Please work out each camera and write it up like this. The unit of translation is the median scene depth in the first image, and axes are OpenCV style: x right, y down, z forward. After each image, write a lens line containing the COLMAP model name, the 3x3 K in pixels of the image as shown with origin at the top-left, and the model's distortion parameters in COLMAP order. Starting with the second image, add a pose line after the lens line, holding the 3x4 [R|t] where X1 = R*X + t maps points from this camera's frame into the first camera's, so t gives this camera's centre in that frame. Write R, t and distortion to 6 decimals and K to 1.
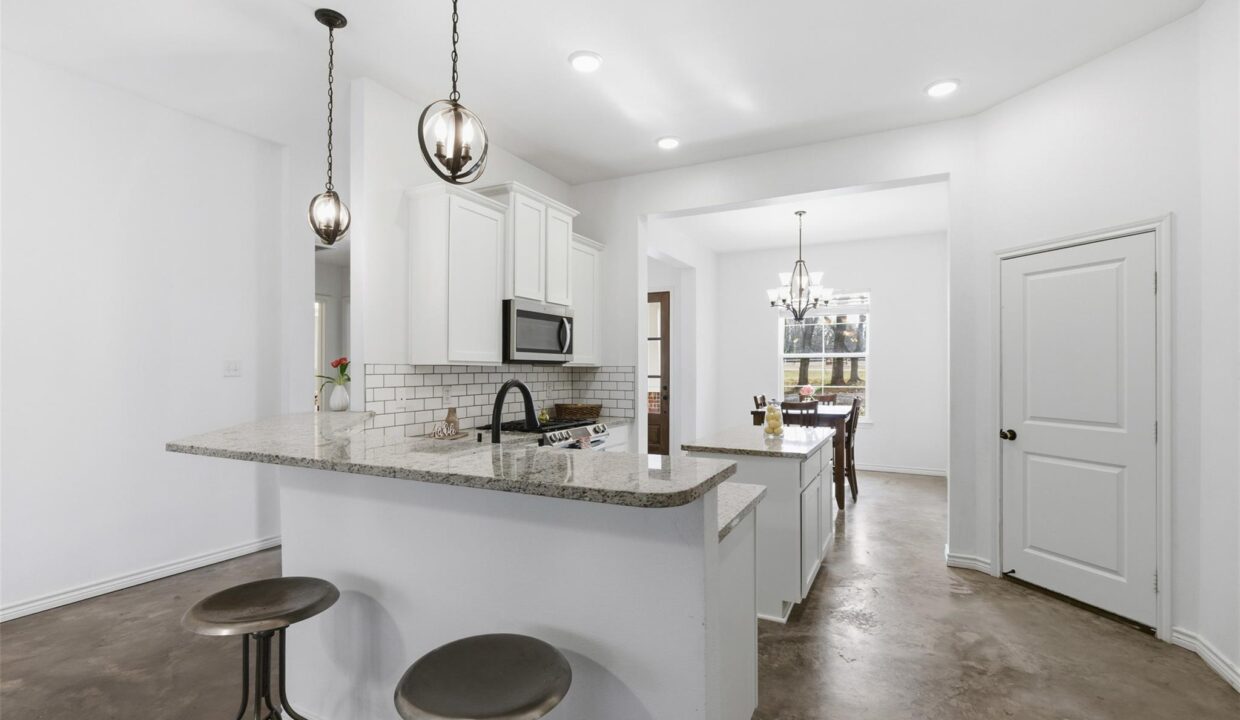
lens RADIAL K [[557.0, 0, 611.3], [0, 557.0, 364.5], [0, 0, 1]] dist [0.000168, -0.000521]
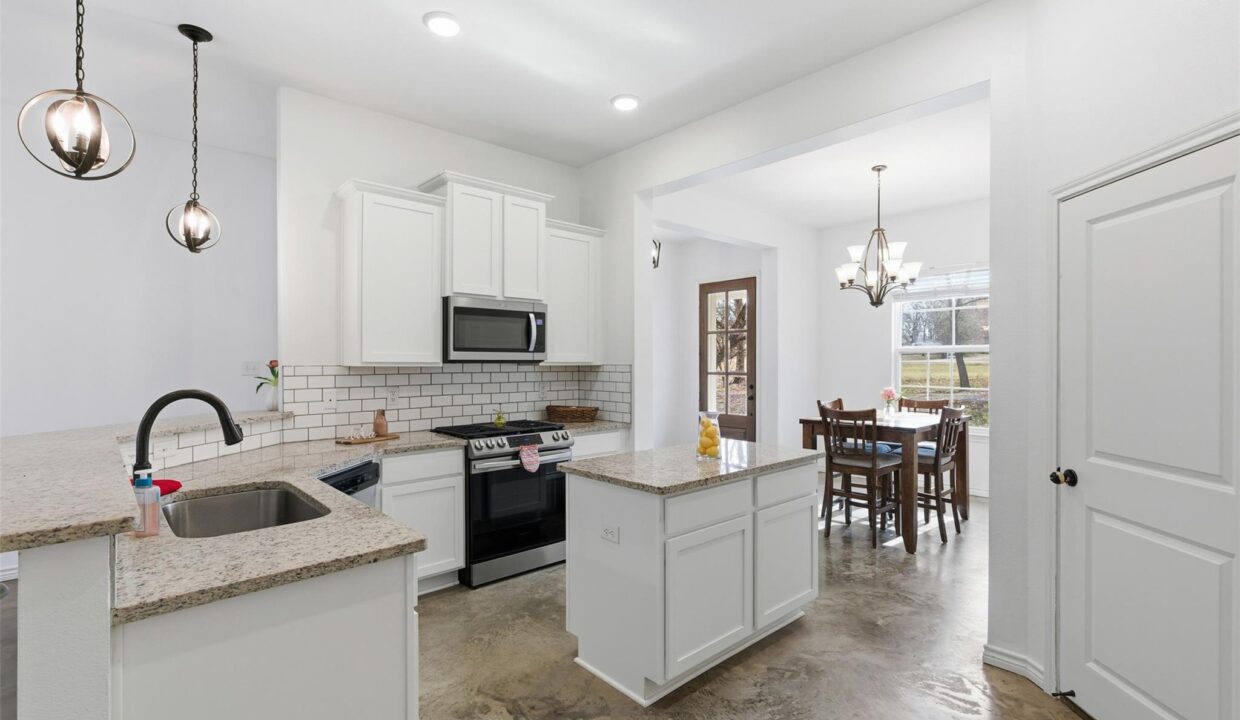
lens RADIAL K [[557.0, 0, 623.3], [0, 557.0, 360.9], [0, 0, 1]] dist [0.000168, -0.000521]
pose [[0.938639, -0.002125, -0.344895, 0.391389], [0.004918, 0.999962, 0.007222, -0.011511], [0.344867, -0.008475, 0.938613, 0.197292]]
